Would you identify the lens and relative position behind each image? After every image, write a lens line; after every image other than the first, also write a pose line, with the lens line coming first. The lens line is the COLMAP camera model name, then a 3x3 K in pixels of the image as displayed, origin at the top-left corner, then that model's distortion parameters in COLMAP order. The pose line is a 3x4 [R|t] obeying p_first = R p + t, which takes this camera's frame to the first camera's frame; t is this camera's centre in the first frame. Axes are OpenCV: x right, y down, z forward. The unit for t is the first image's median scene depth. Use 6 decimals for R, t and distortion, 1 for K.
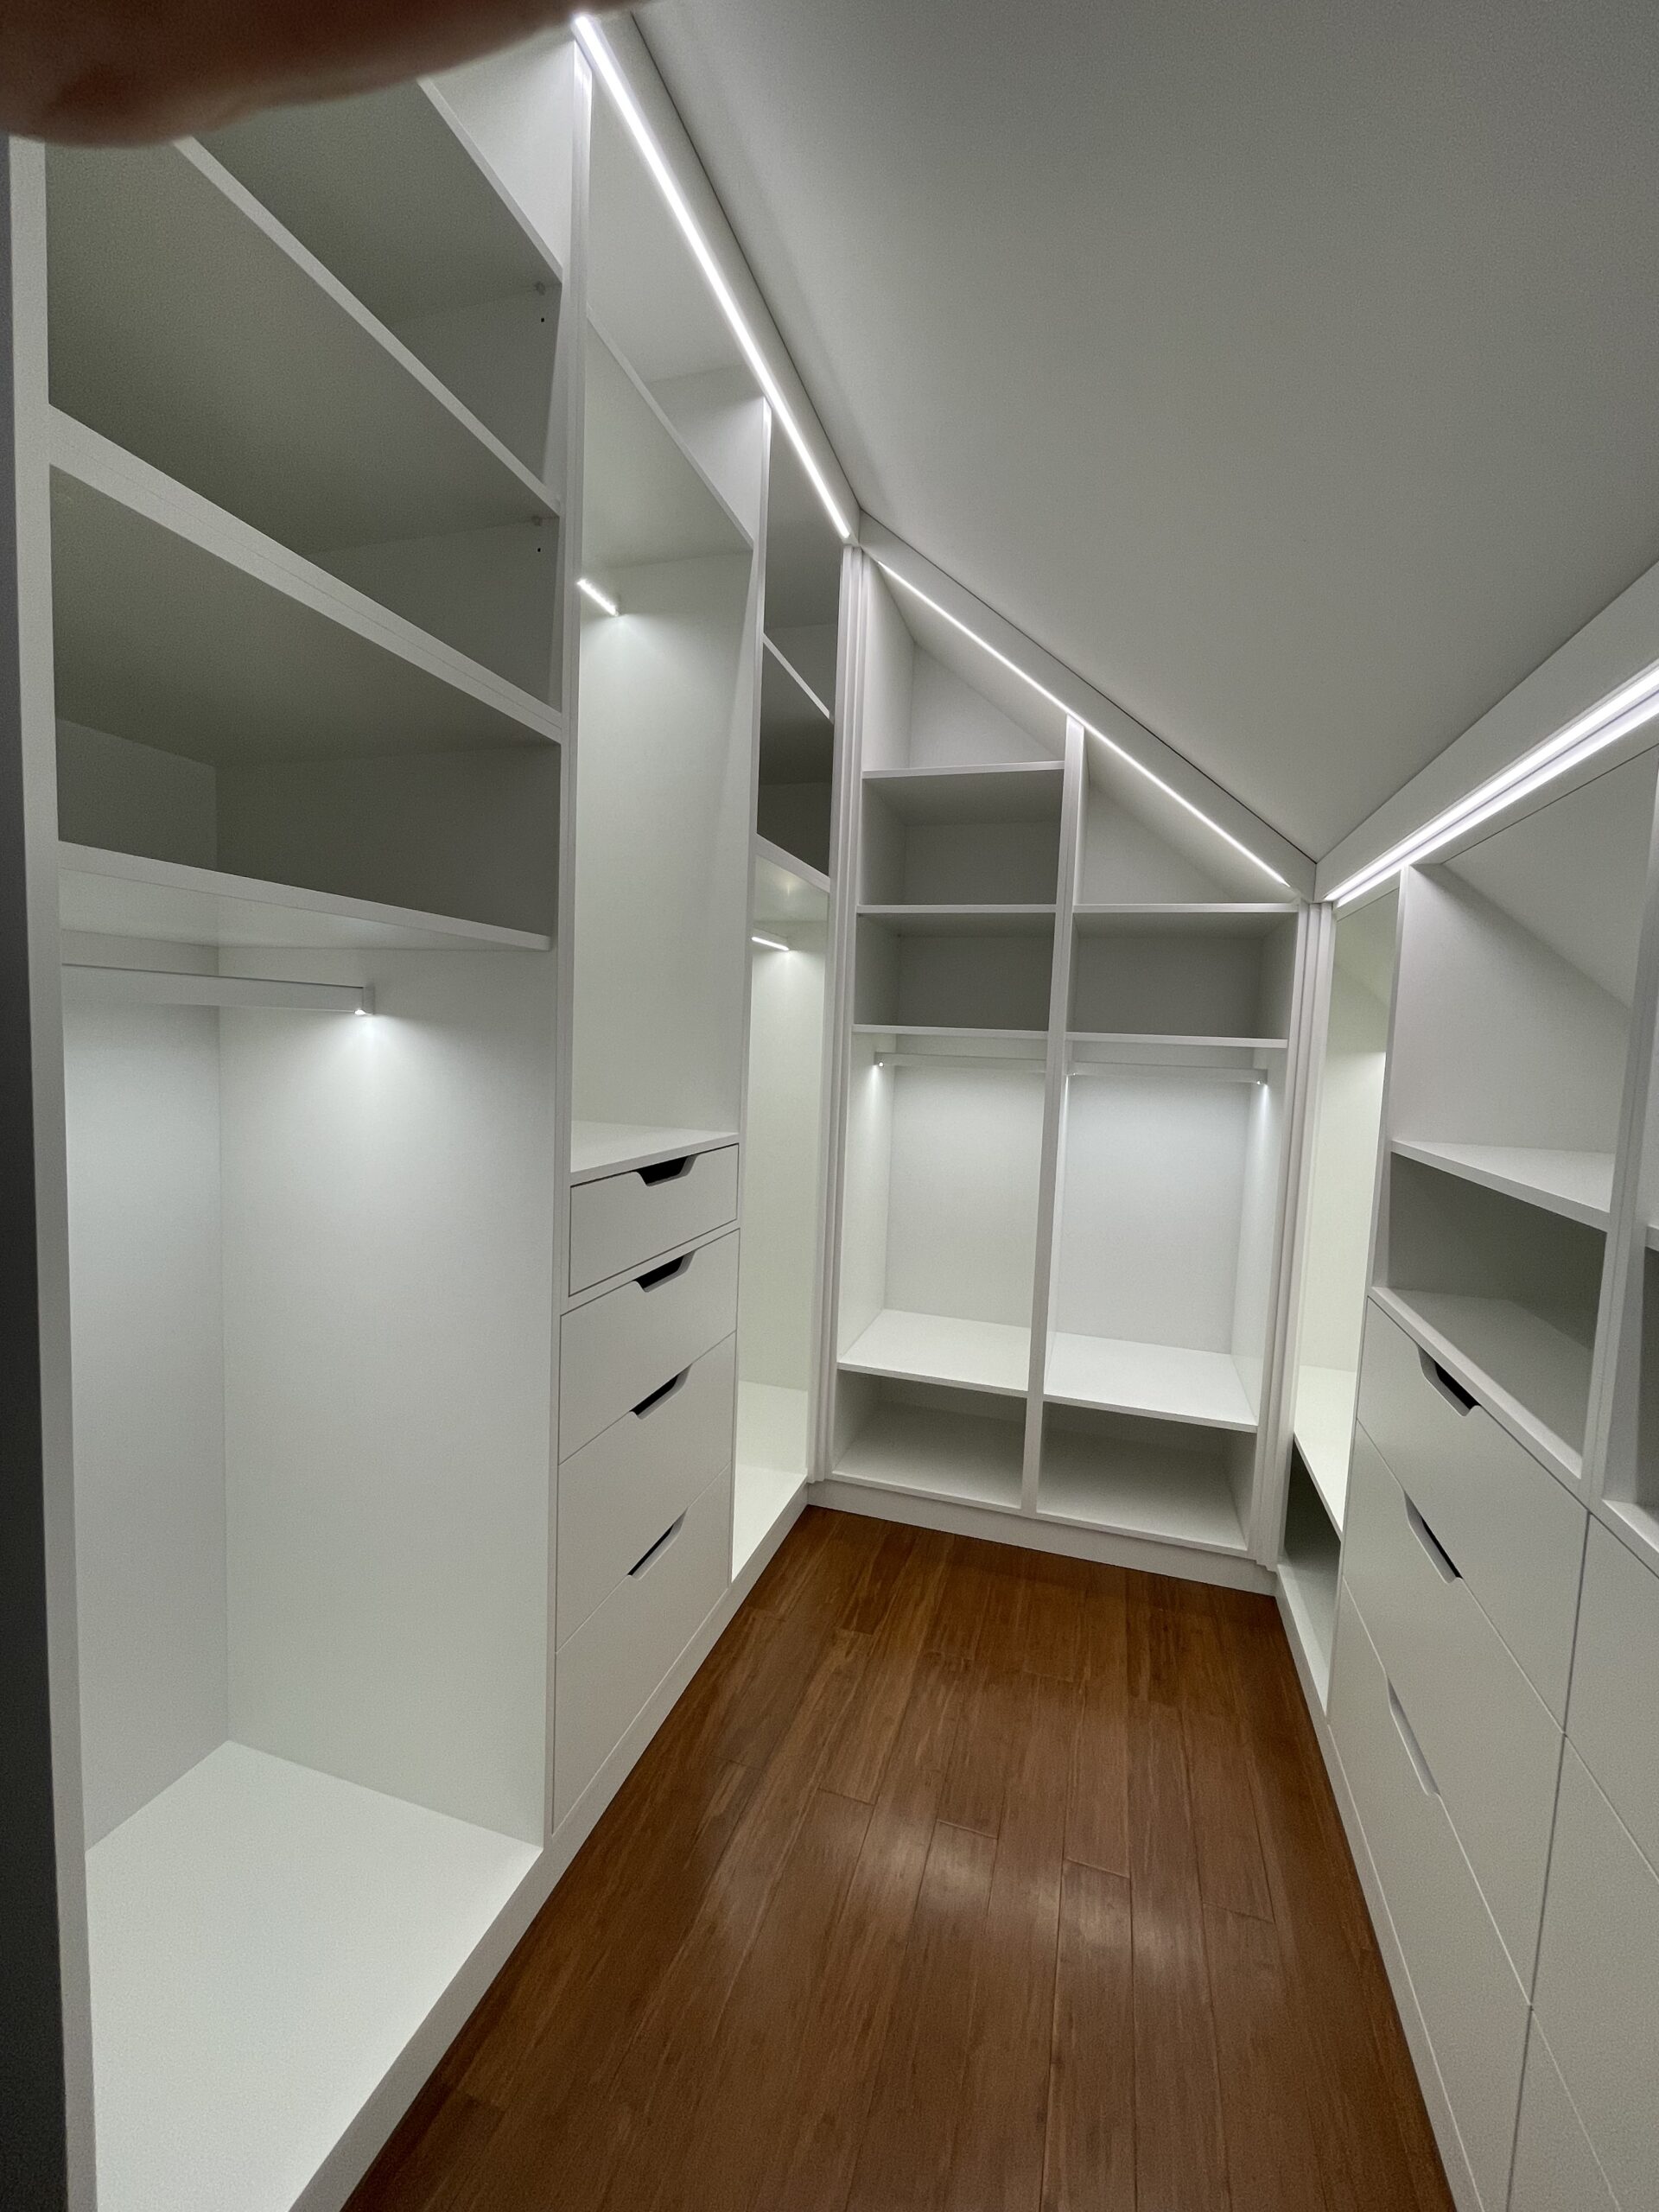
lens RADIAL K [[896.1, 0, 834.9], [0, 896.1, 1112.5], [0, 0, 1]] dist [0.001354, 0.000170]
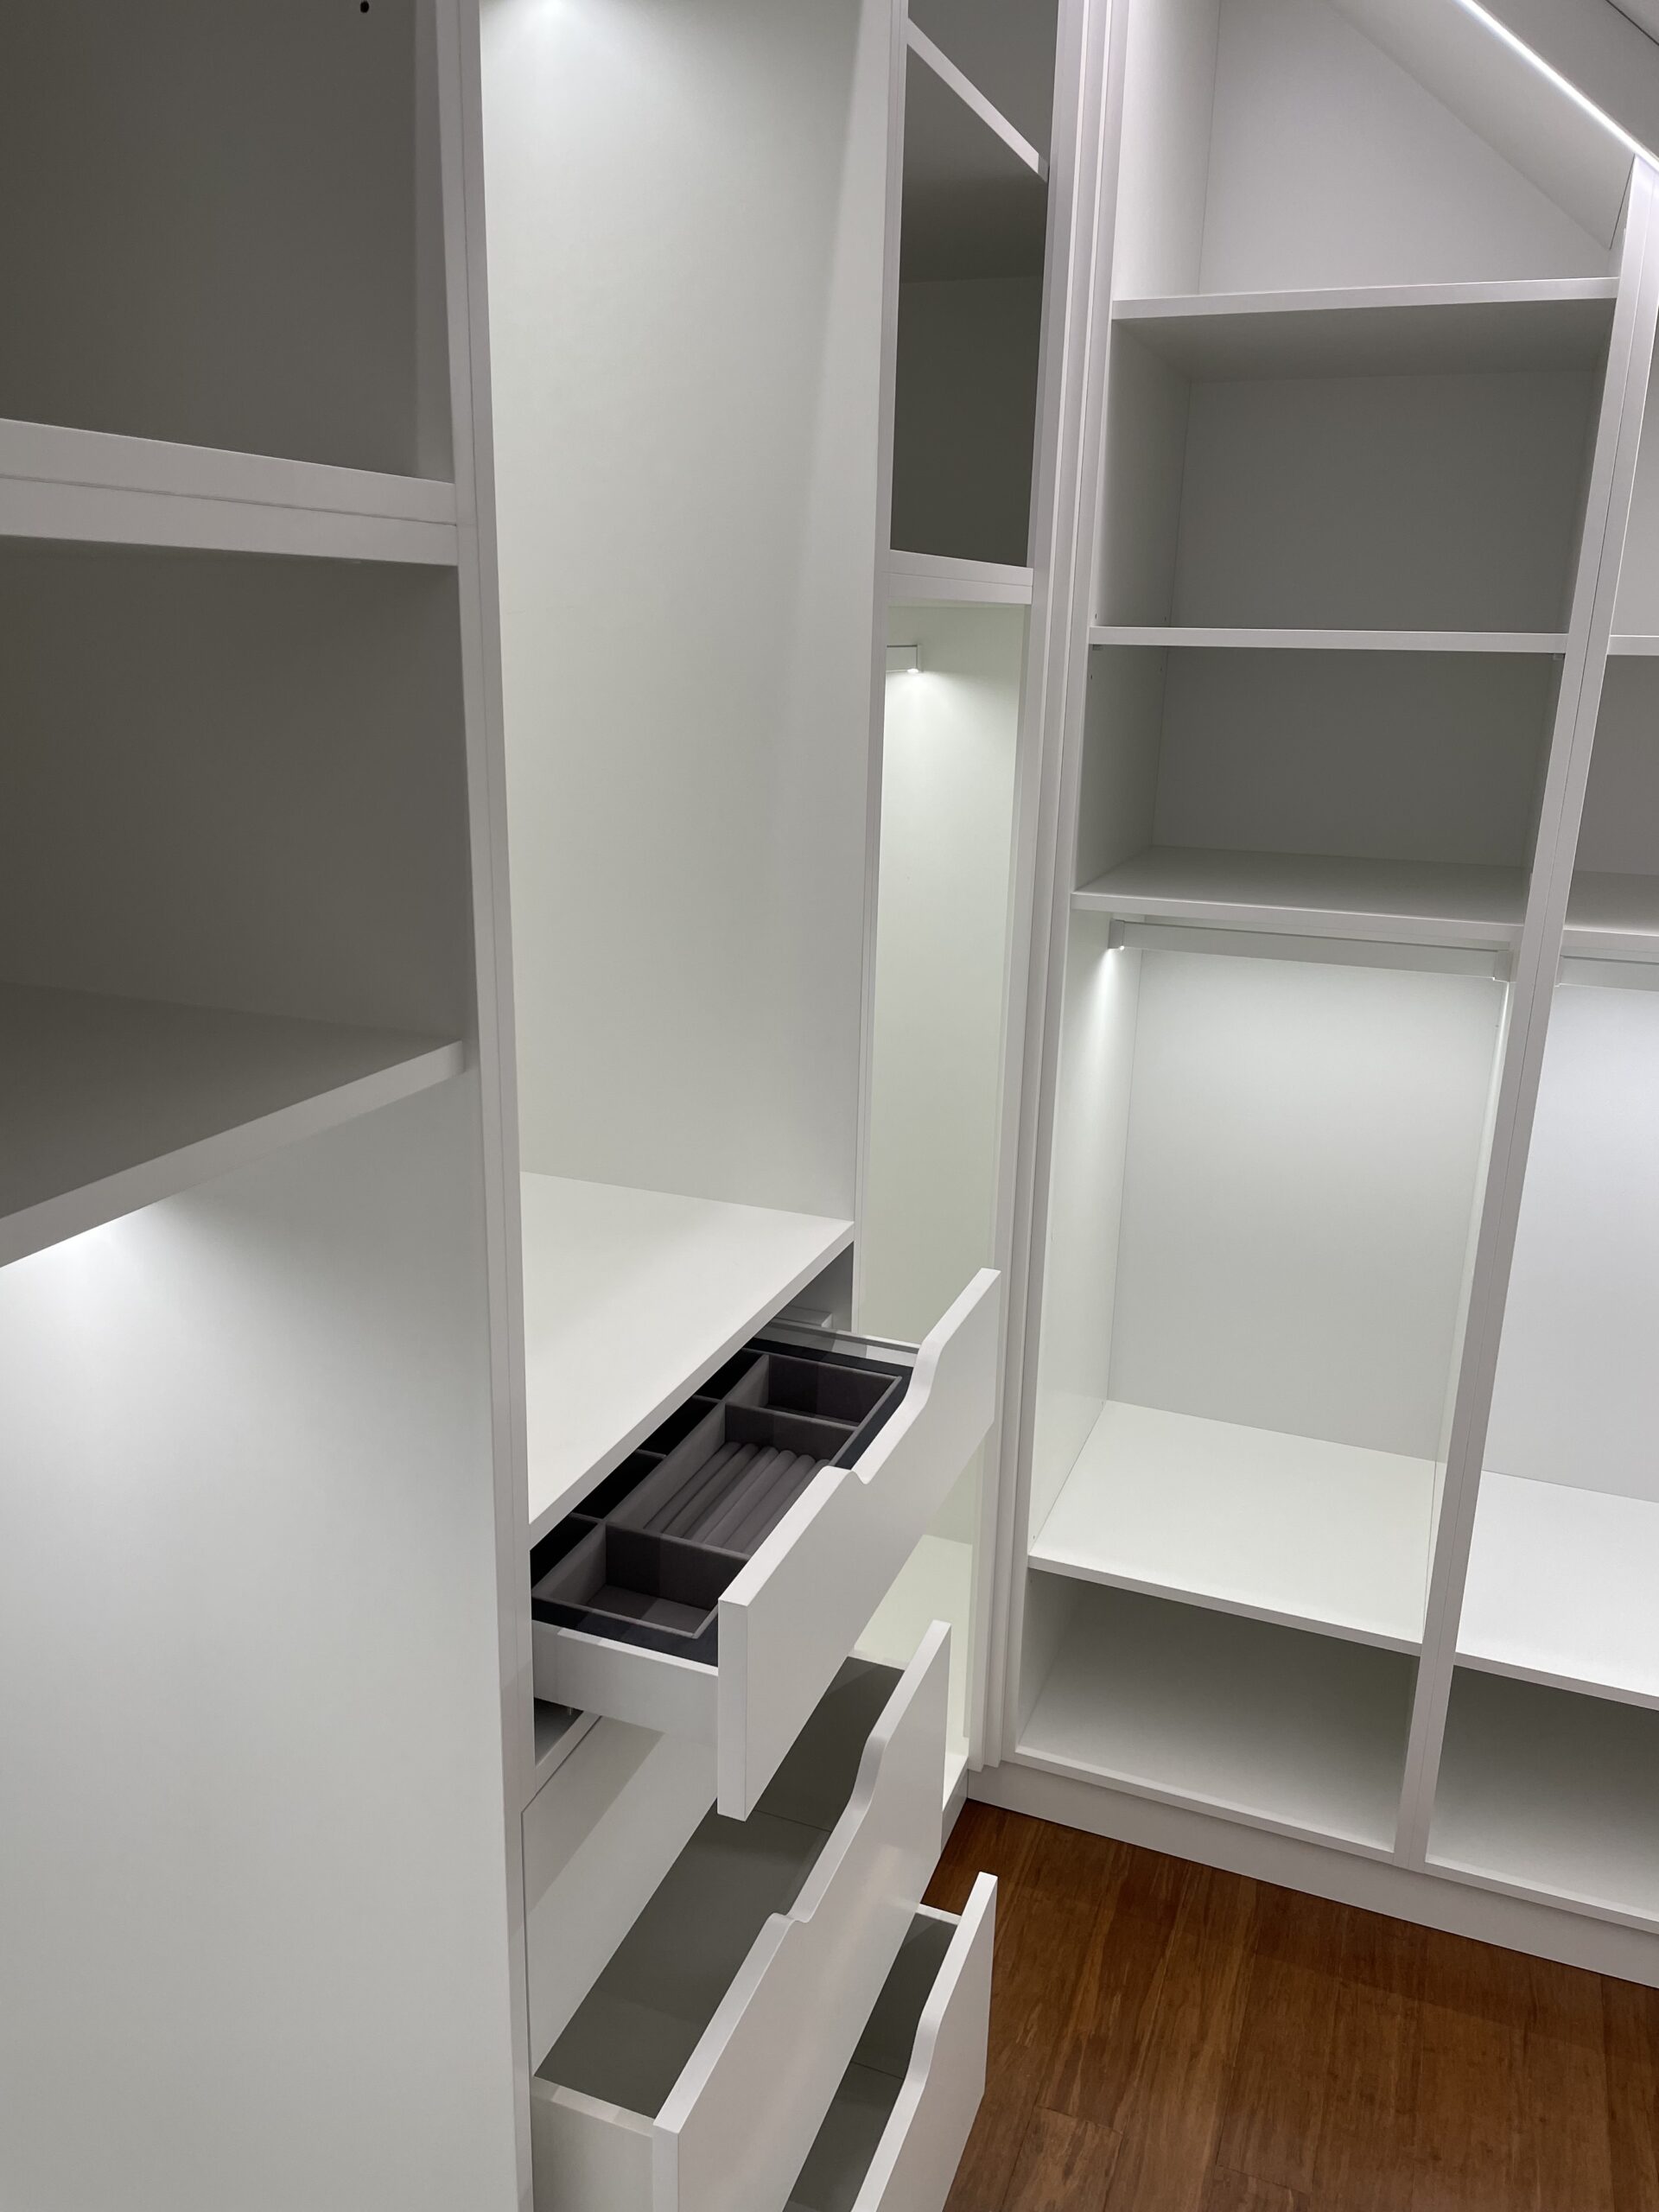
lens RADIAL K [[1652.7, 0, 810.3], [0, 1652.7, 1102.6], [0, 0, 1]] dist [0.093307, -0.109843]
pose [[0.996799, 0.003064, -0.079894, -0.050954], [0.013124, 0.979440, 0.201308, -0.180087], [0.078868, -0.201712, 0.976264, 0.137693]]
